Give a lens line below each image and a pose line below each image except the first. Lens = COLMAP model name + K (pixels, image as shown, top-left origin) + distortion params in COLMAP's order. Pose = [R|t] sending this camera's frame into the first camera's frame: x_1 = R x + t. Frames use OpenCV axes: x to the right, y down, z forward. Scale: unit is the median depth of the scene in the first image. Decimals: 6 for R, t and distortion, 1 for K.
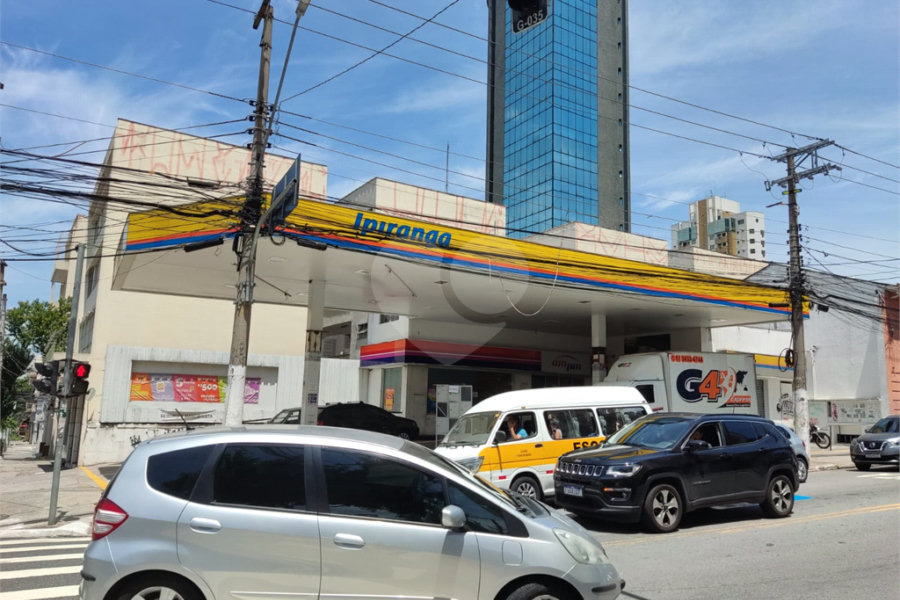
lens RADIAL K [[670.3, 0, 454.6], [0, 670.3, 298.0], [0, 0, 1]] dist [0.098645, -0.126715]
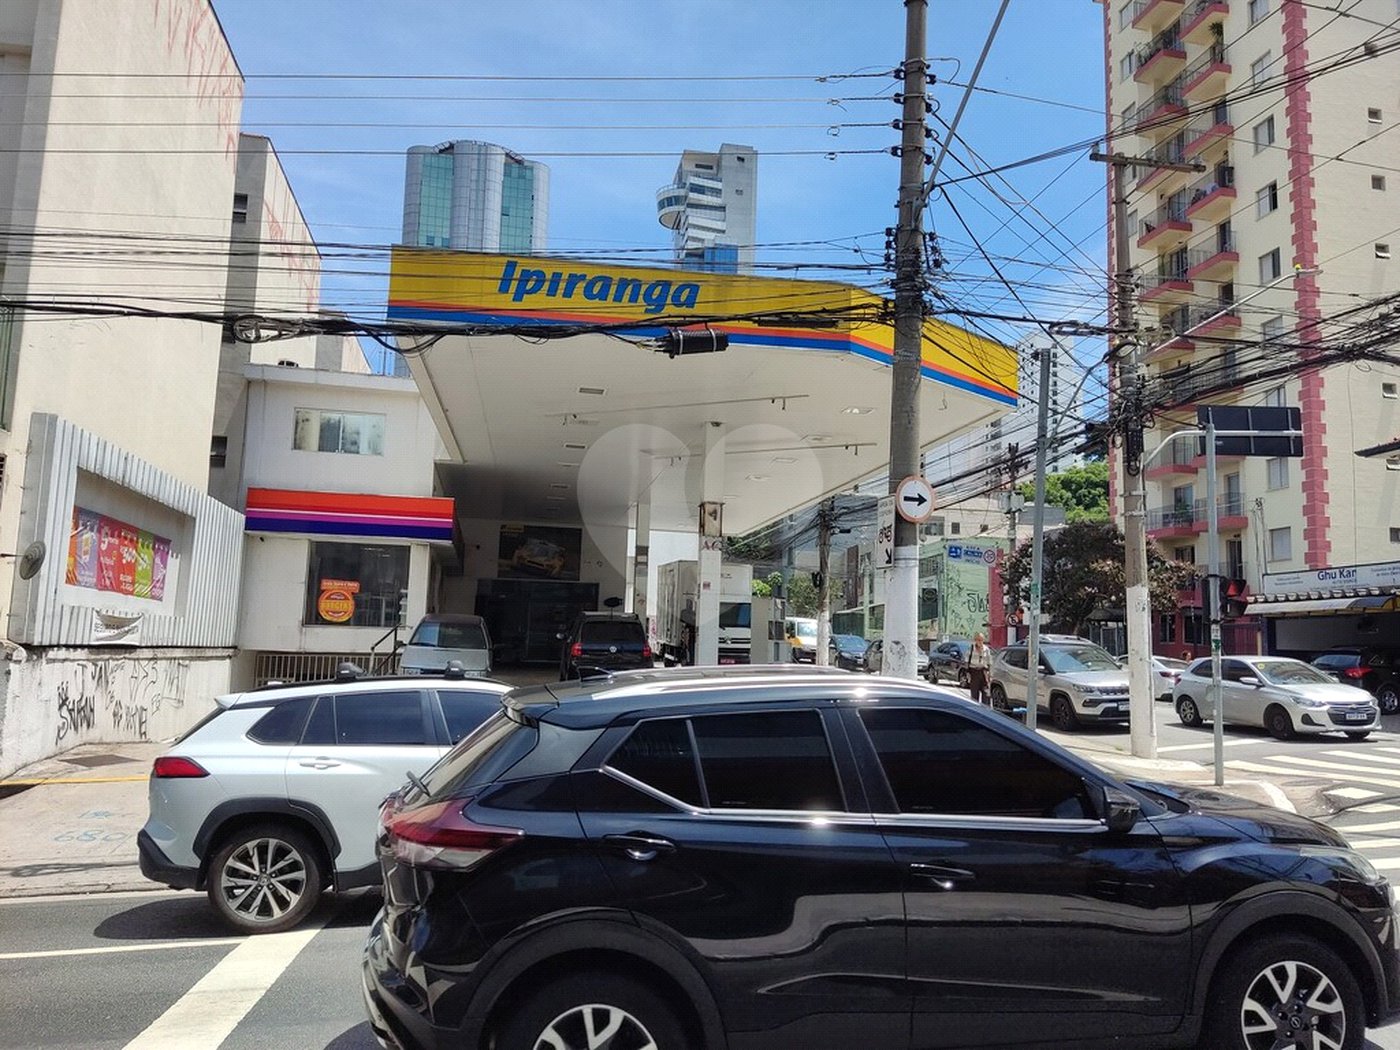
lens RADIAL K [[1046.0, 0, 705.4], [0, 1046.0, 523.4], [0, 0, 1]] dist [0.054395, -0.062912]
pose [[0.351628, 0.104757, 0.930260, -0.907261], [-0.177123, 0.983215, -0.043770, 0.090635], [-0.919231, -0.149380, 0.364281, 0.529661]]
